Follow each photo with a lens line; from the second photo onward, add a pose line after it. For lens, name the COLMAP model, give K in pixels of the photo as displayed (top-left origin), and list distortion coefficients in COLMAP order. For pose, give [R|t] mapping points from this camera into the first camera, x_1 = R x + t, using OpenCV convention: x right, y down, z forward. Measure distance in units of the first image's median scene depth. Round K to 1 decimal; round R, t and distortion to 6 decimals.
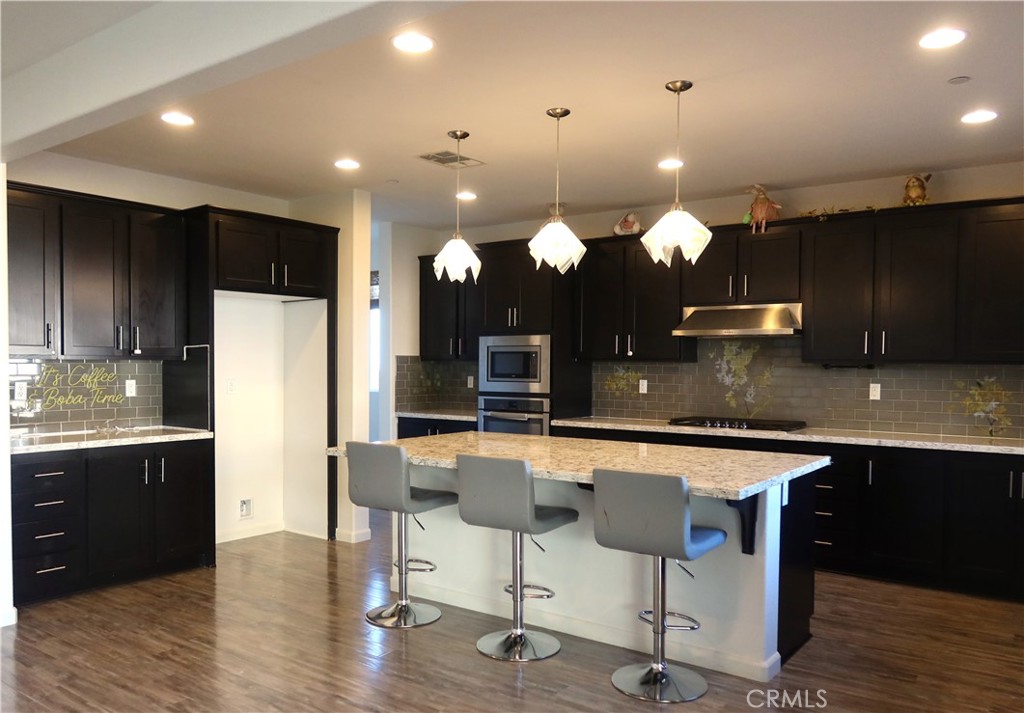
lens RADIAL K [[787.0, 0, 511.2], [0, 787.0, 384.7], [0, 0, 1]] dist [0.008158, 0.001750]
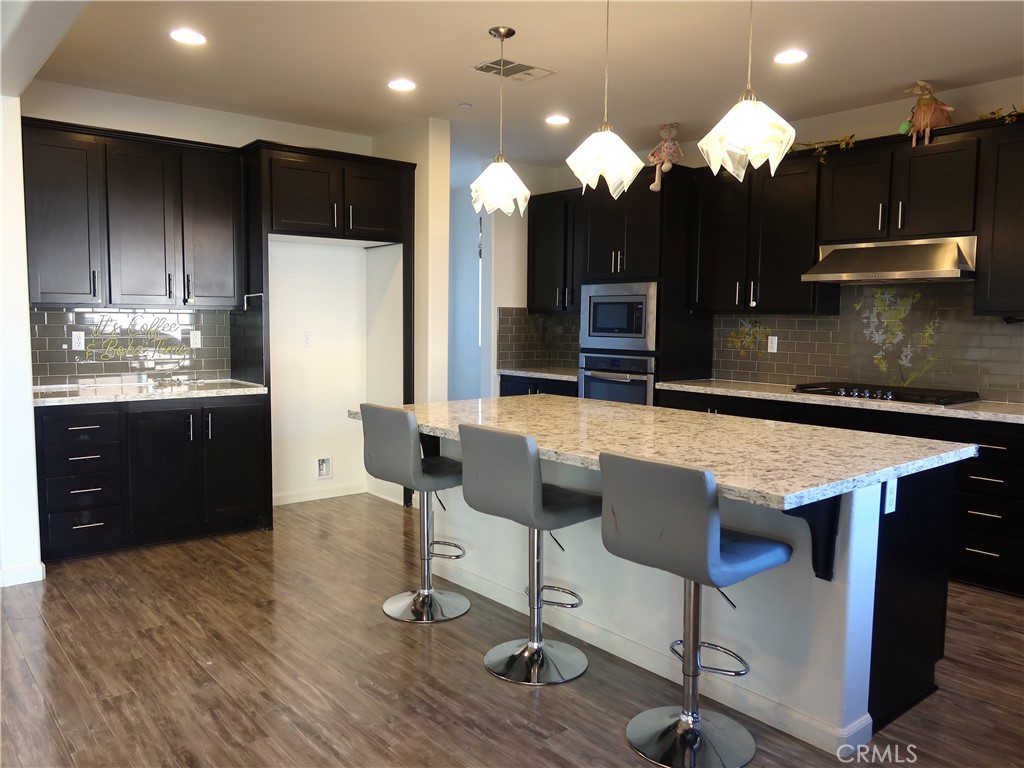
lens RADIAL K [[792.6, 0, 512.0], [0, 792.6, 384.0], [0, 0, 1]] dist [0.003566, -0.000942]
pose [[0.972242, 0.023848, -0.232761, 0.121698], [-0.011177, 0.998390, 0.055606, 0.000842], [0.233712, -0.051460, 0.970943, 0.156550]]
